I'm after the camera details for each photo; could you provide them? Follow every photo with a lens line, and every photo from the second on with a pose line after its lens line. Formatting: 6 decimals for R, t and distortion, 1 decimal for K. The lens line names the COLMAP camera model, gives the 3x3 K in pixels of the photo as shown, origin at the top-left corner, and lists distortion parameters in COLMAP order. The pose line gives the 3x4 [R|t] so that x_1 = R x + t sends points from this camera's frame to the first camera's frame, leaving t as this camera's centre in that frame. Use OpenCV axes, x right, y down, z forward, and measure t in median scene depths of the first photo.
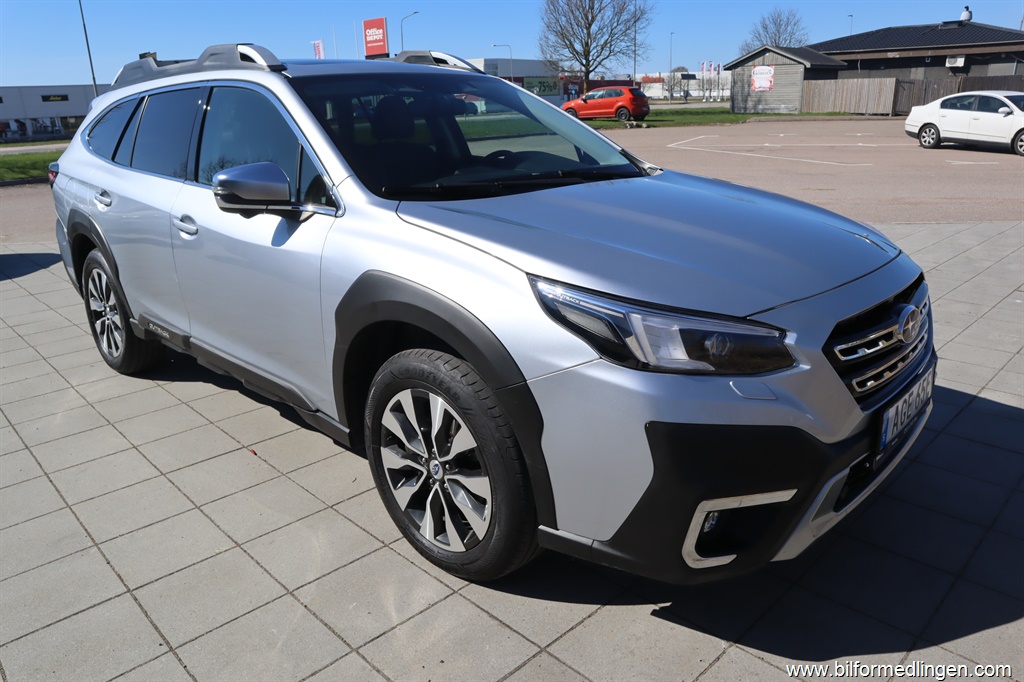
lens RADIAL K [[715.1, 0, 482.9], [0, 715.1, 338.2], [0, 0, 1]] dist [-0.122670, 0.063531]
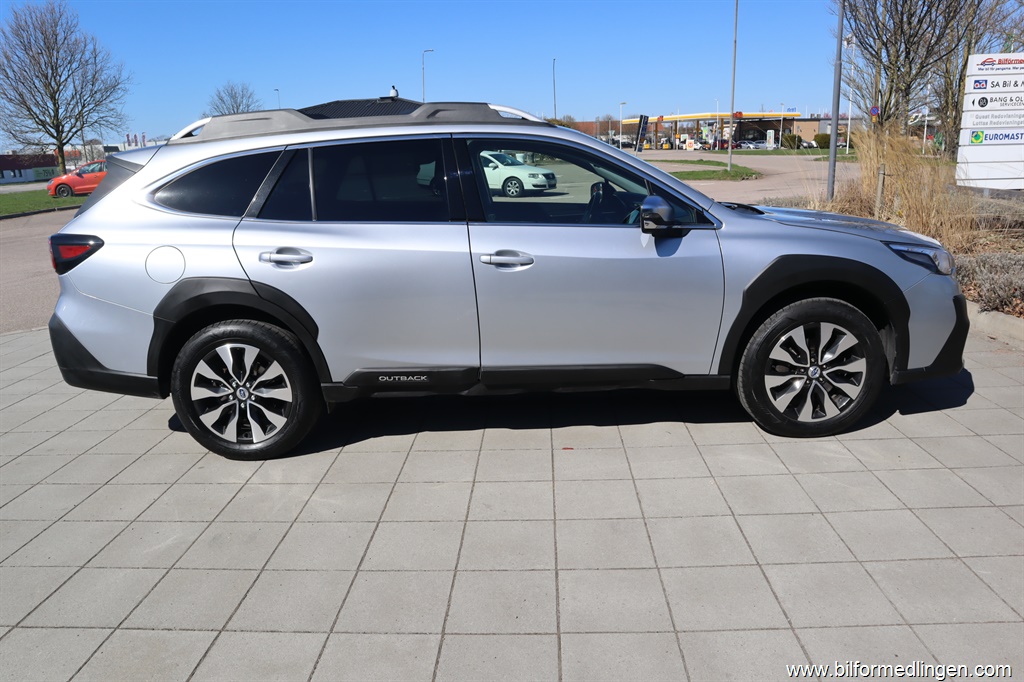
lens RADIAL K [[715.1, 0, 482.9], [0, 715.1, 338.2], [0, 0, 1]] dist [-0.122670, 0.063531]
pose [[0.728829, -0.166150, 0.664231, -0.210704], [0.226848, 0.973916, -0.005295, -0.007270], [-0.646025, 0.154539, 0.747509, 0.034092]]
